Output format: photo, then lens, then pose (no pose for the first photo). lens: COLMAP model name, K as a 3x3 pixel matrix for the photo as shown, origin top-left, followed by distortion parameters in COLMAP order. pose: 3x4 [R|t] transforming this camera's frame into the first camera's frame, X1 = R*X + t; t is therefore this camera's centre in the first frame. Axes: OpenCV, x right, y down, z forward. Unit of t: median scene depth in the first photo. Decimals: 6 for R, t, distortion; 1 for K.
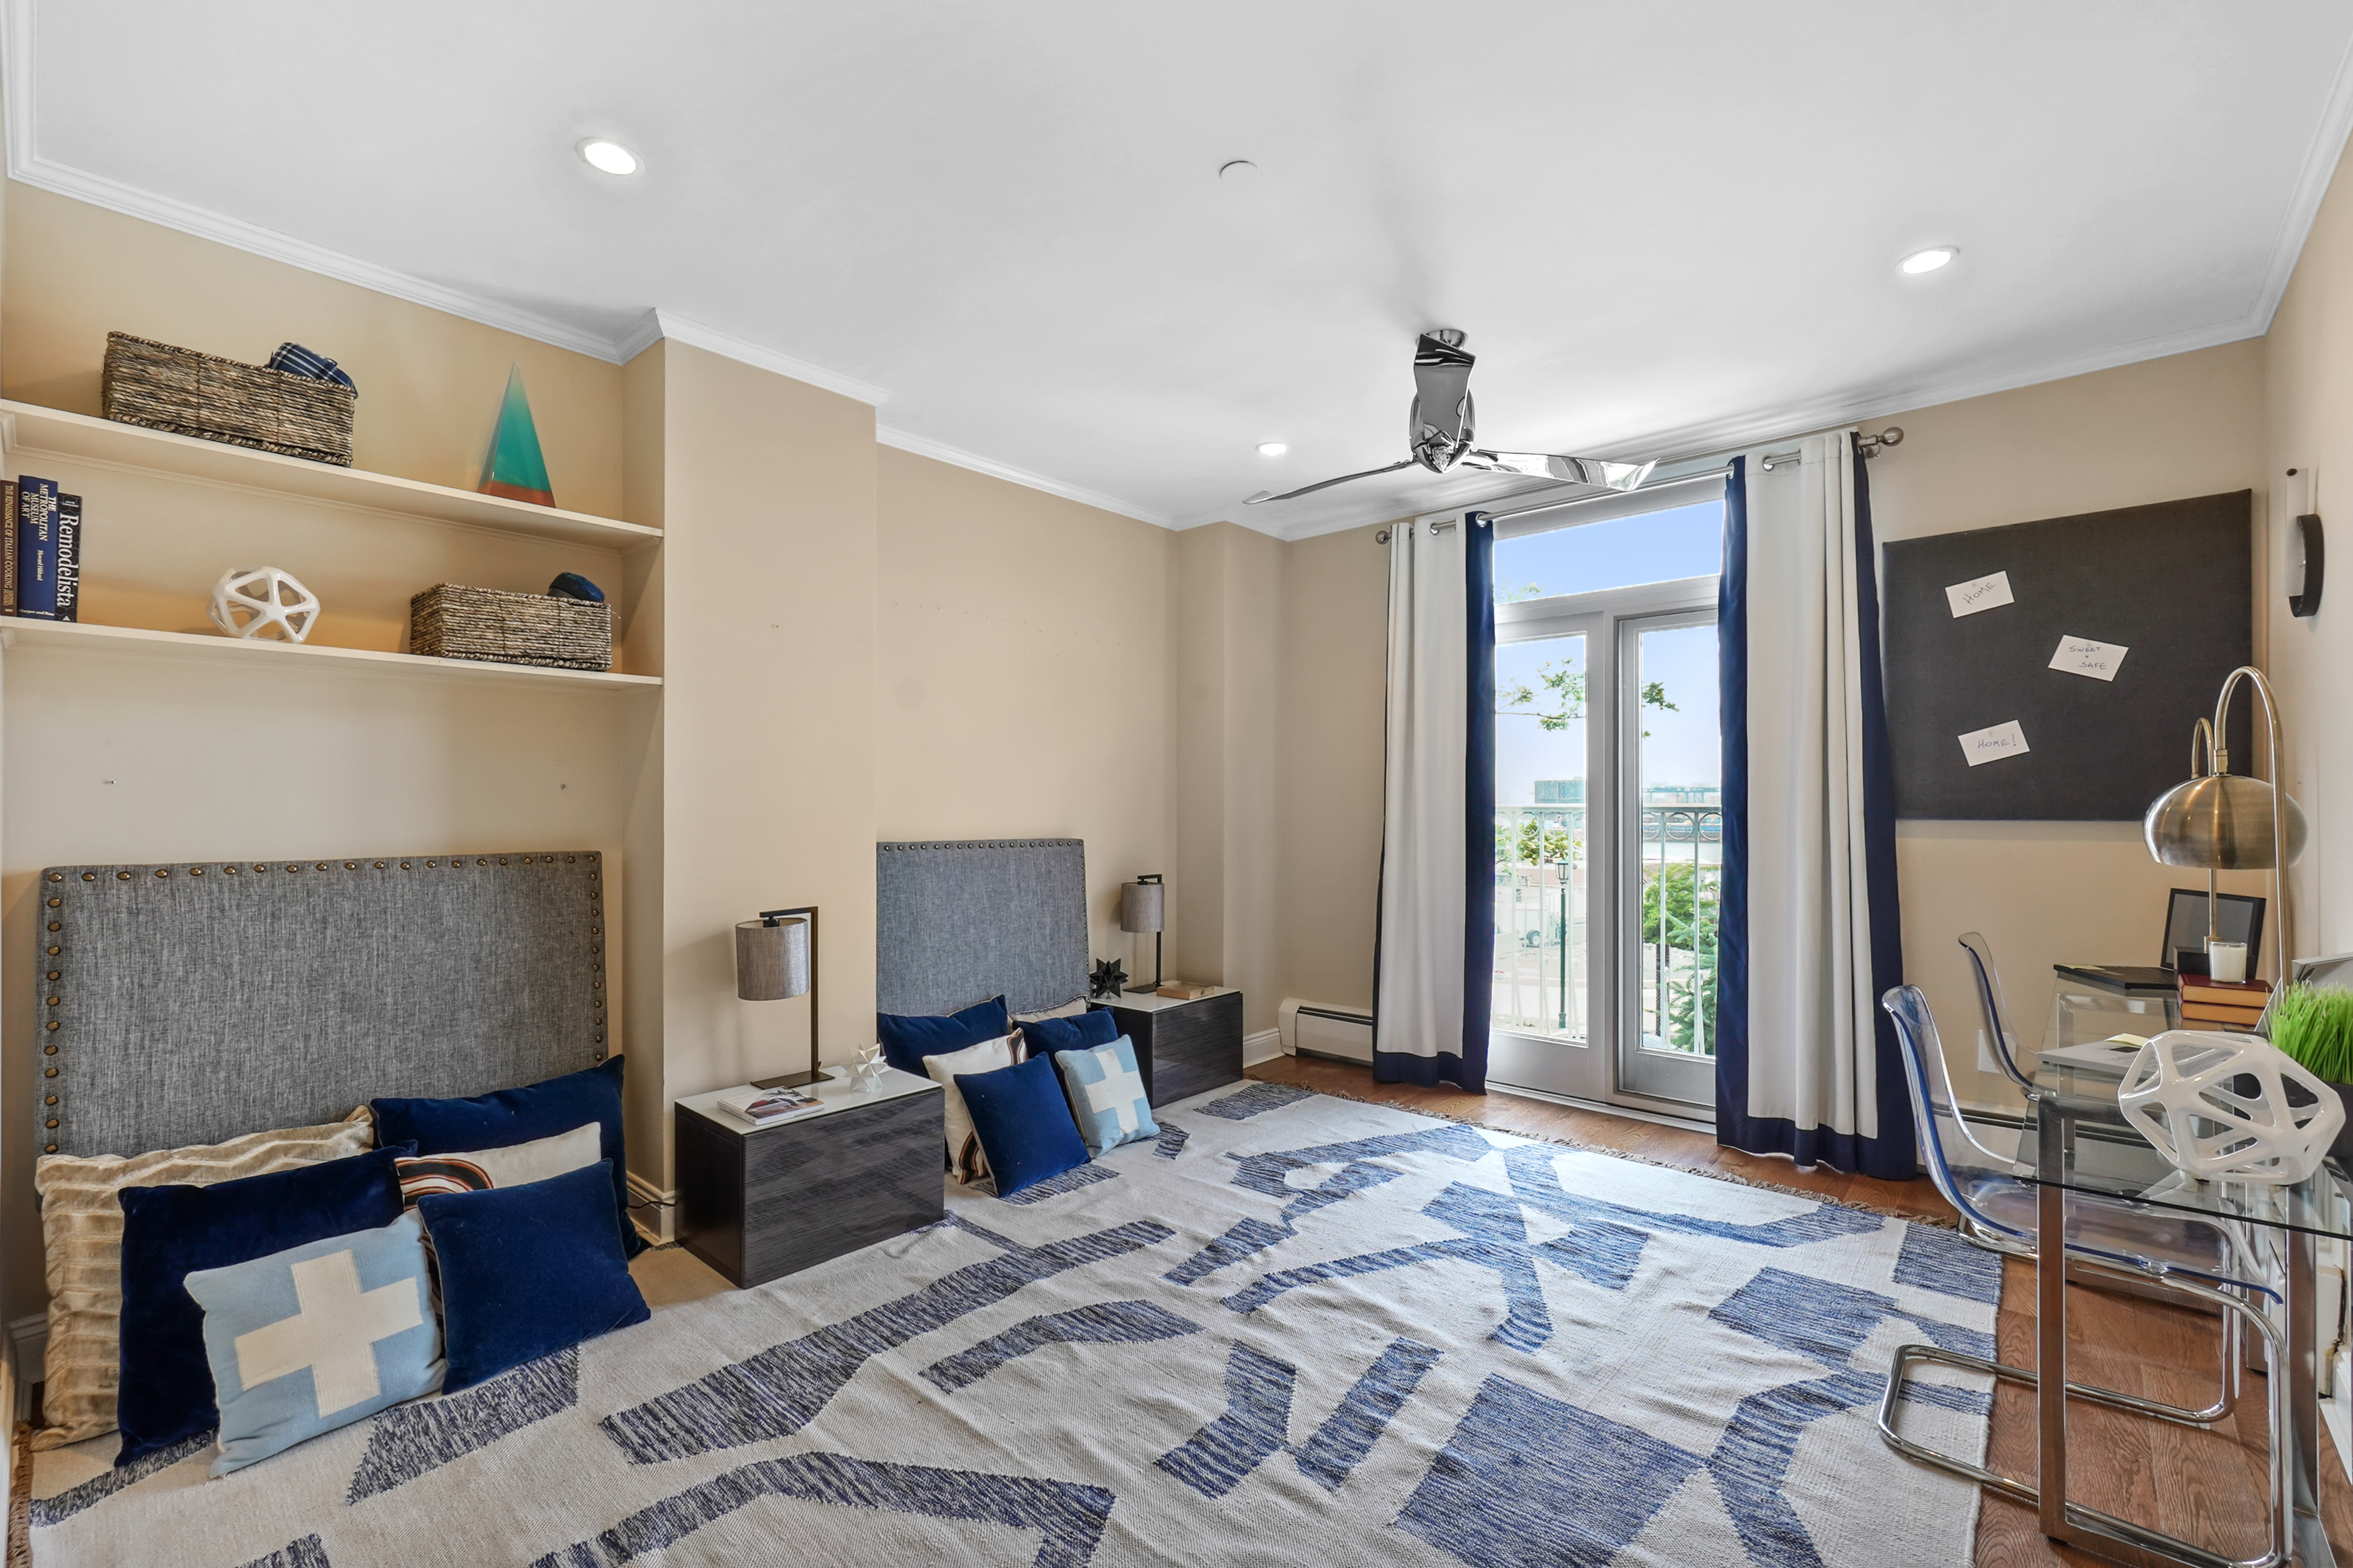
lens RADIAL K [[1005.8, 0, 1163.3], [0, 1005.8, 792.1], [0, 0, 1]] dist [-0.001765, -0.000491]
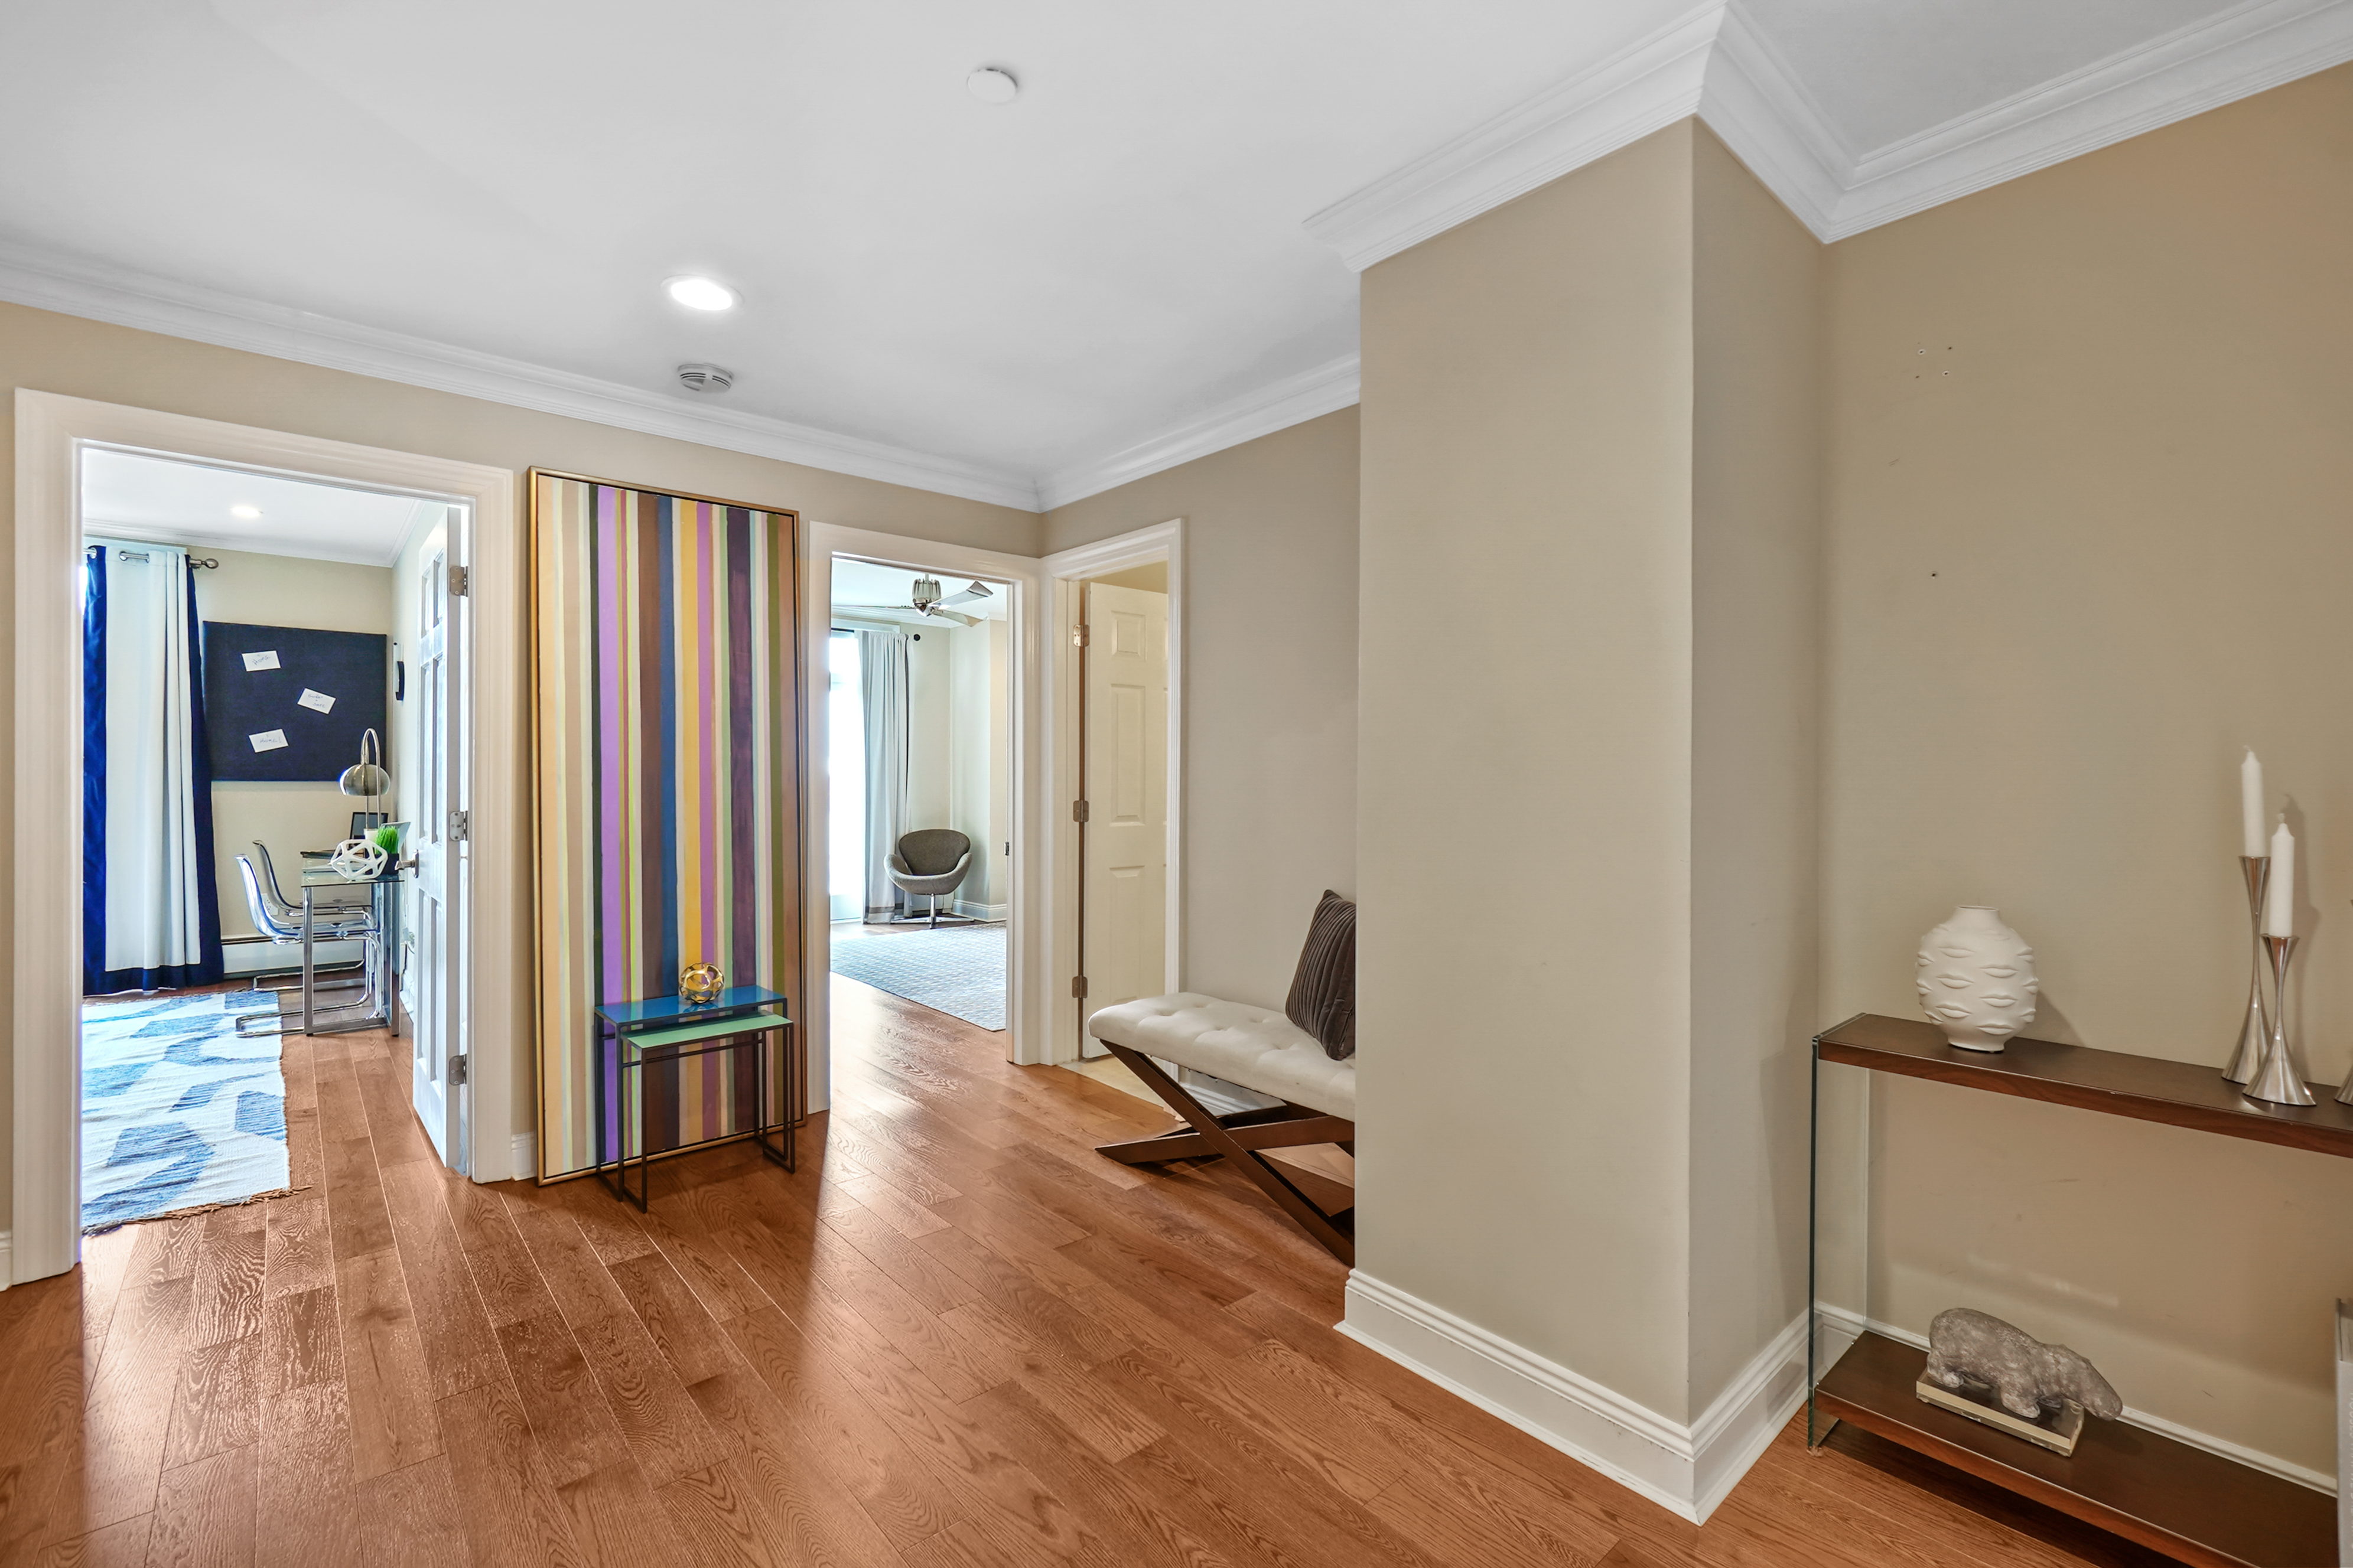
lens RADIAL K [[1005.8, 0, 1163.3], [0, 1005.8, 792.1], [0, 0, 1]] dist [-0.001765, -0.000491]
pose [[0.116125, -0.014780, 0.993125, -0.857553], [-0.020224, 0.999647, 0.017242, -0.017487], [-0.993029, -0.022087, 0.115785, -0.895140]]
